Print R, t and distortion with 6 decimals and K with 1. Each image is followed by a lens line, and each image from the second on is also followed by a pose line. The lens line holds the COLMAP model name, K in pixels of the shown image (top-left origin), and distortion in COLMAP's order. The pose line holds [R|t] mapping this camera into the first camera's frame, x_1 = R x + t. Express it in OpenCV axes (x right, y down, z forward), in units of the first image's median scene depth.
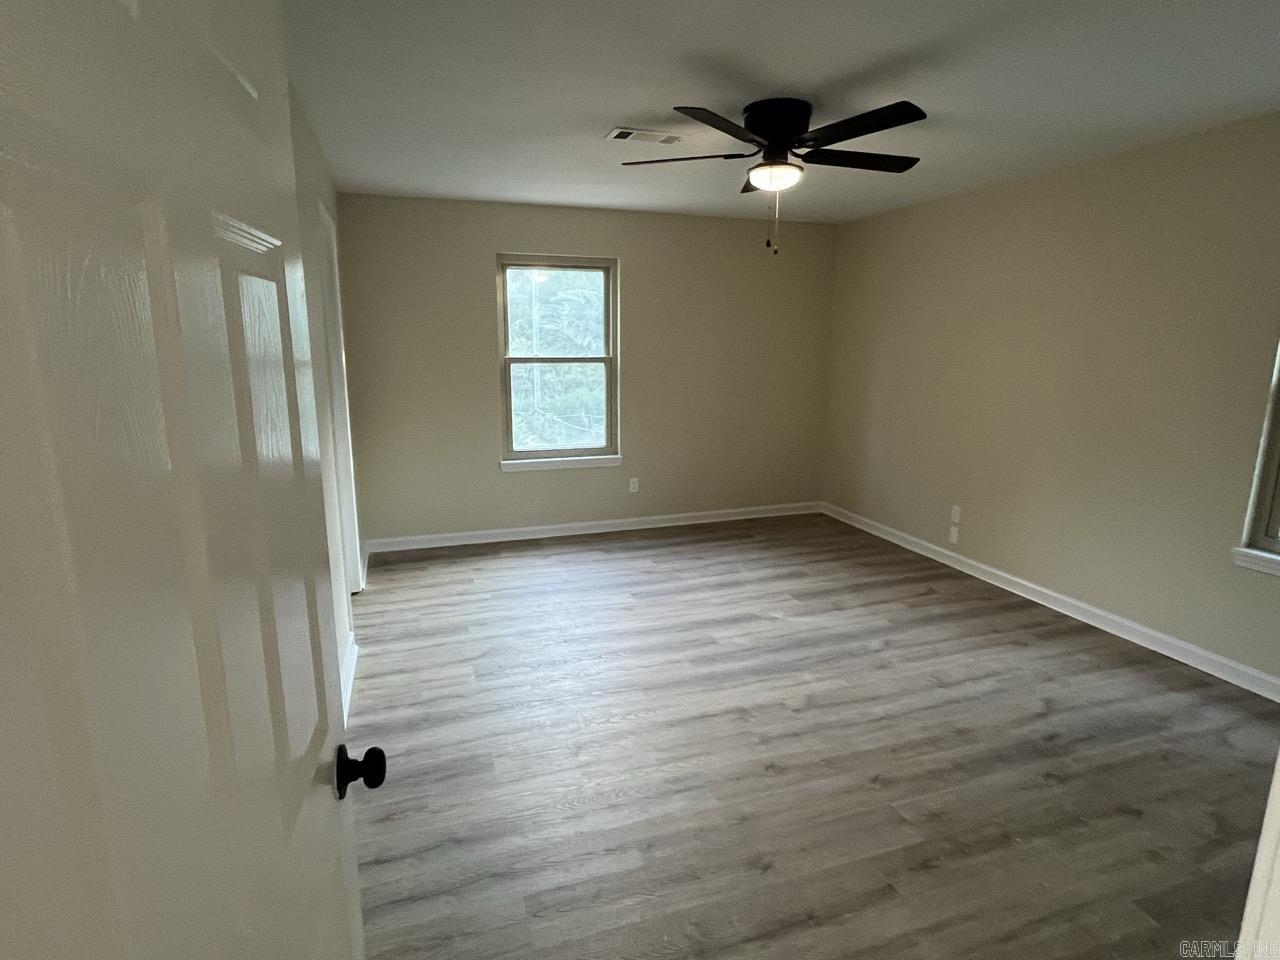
lens RADIAL K [[696.4, 0, 638.0], [0, 696.4, 475.3], [0, 0, 1]] dist [-0.001370, -0.001602]
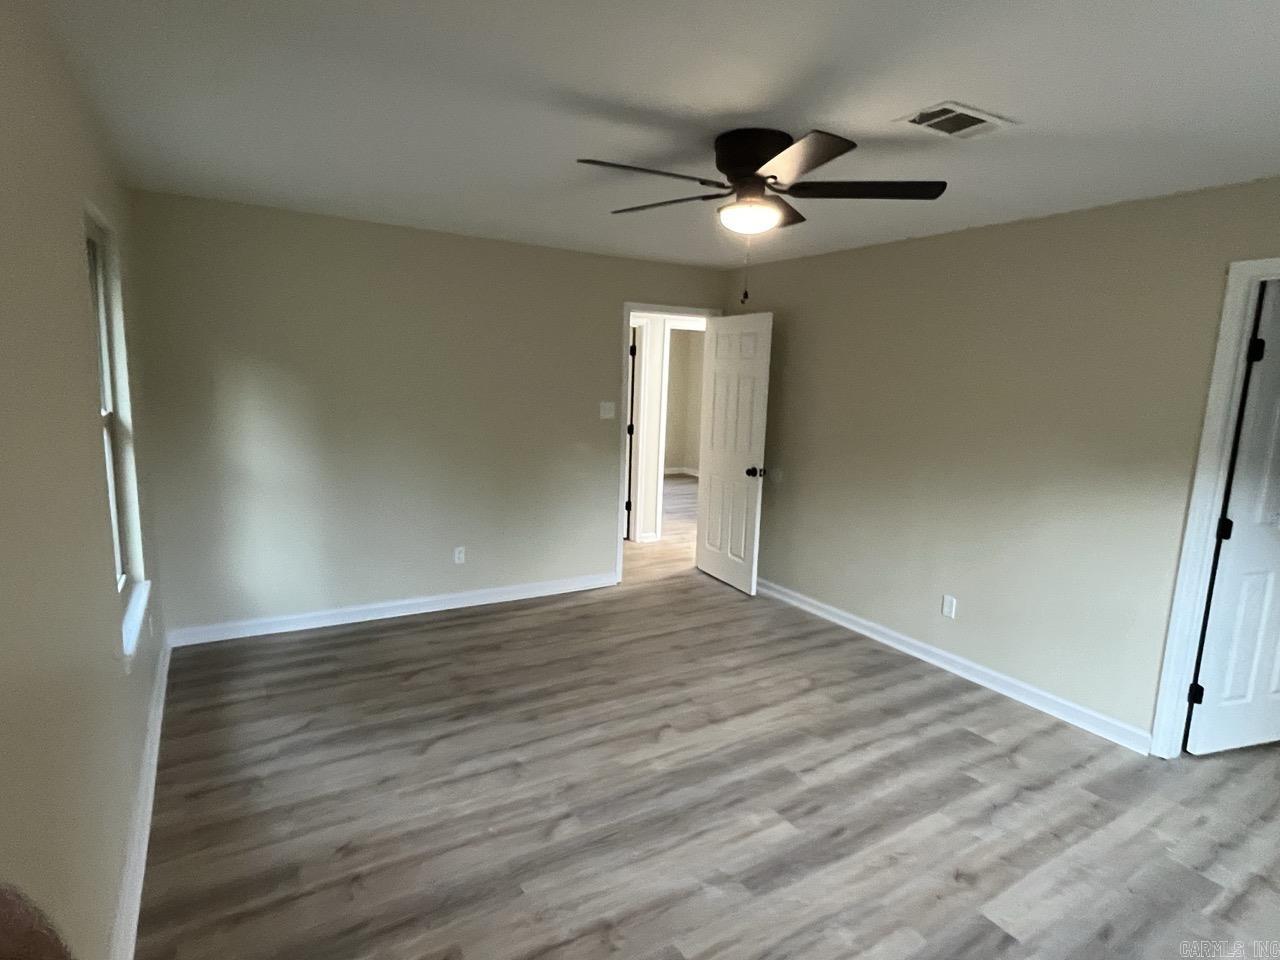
lens RADIAL K [[696.4, 0, 638.0], [0, 696.4, 475.3], [0, 0, 1]] dist [-0.001370, -0.001602]
pose [[-0.975451, -0.003819, -0.220183, 0.482985], [-0.079507, 0.938517, 0.335954, -0.377080], [0.205362, 0.345213, -0.915781, 1.737684]]
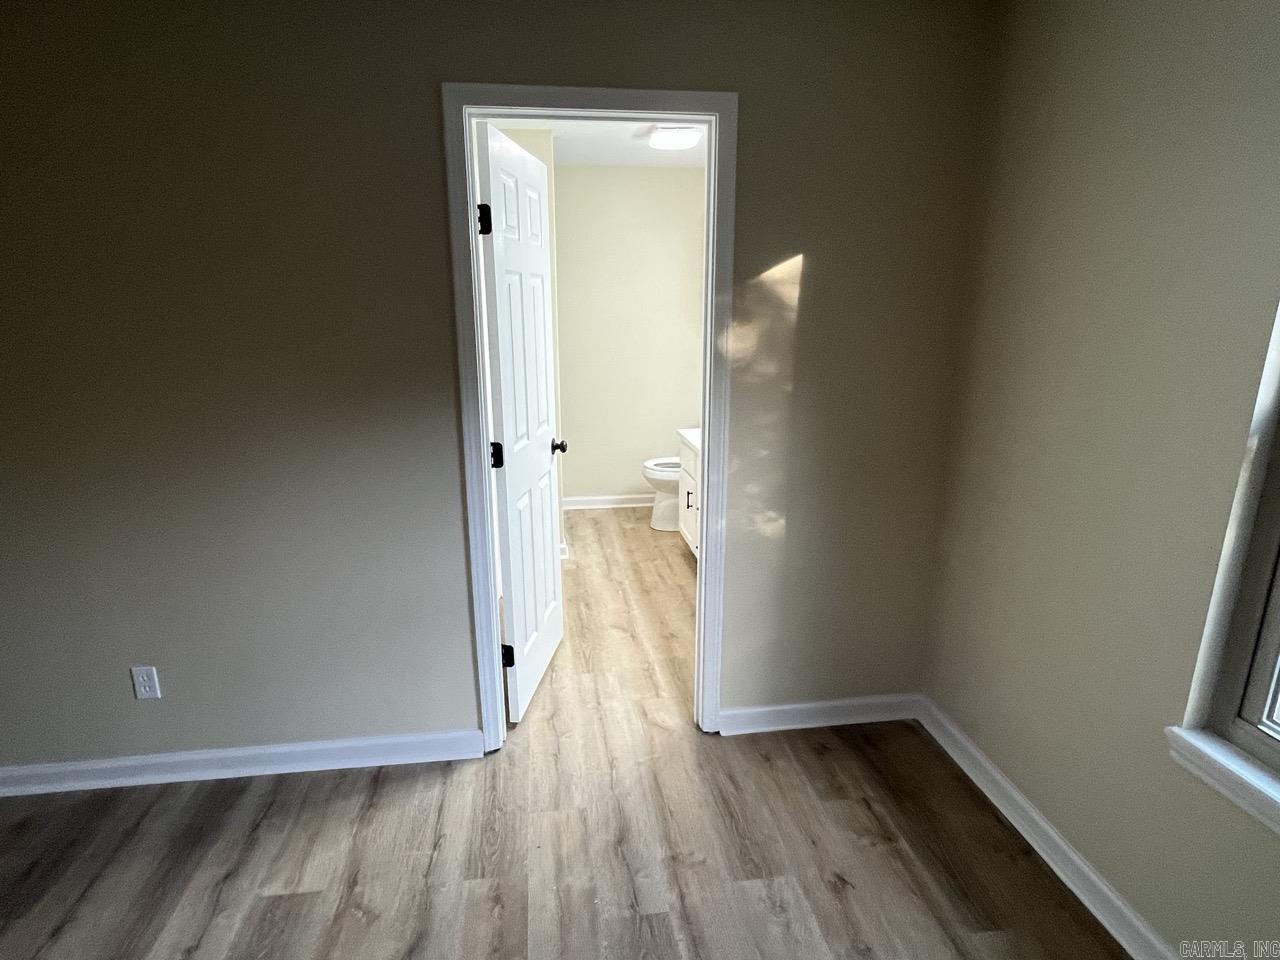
lens RADIAL K [[690.4, 0, 635.4], [0, 690.4, 477.0], [0, 0, 1]] dist [0.002187, -0.002781]
pose [[-0.196208, 0.249952, -0.948170, 0.173838], [-0.189546, 0.939060, 0.286774, -0.269832], [0.962068, 0.235990, -0.136874, 1.309840]]
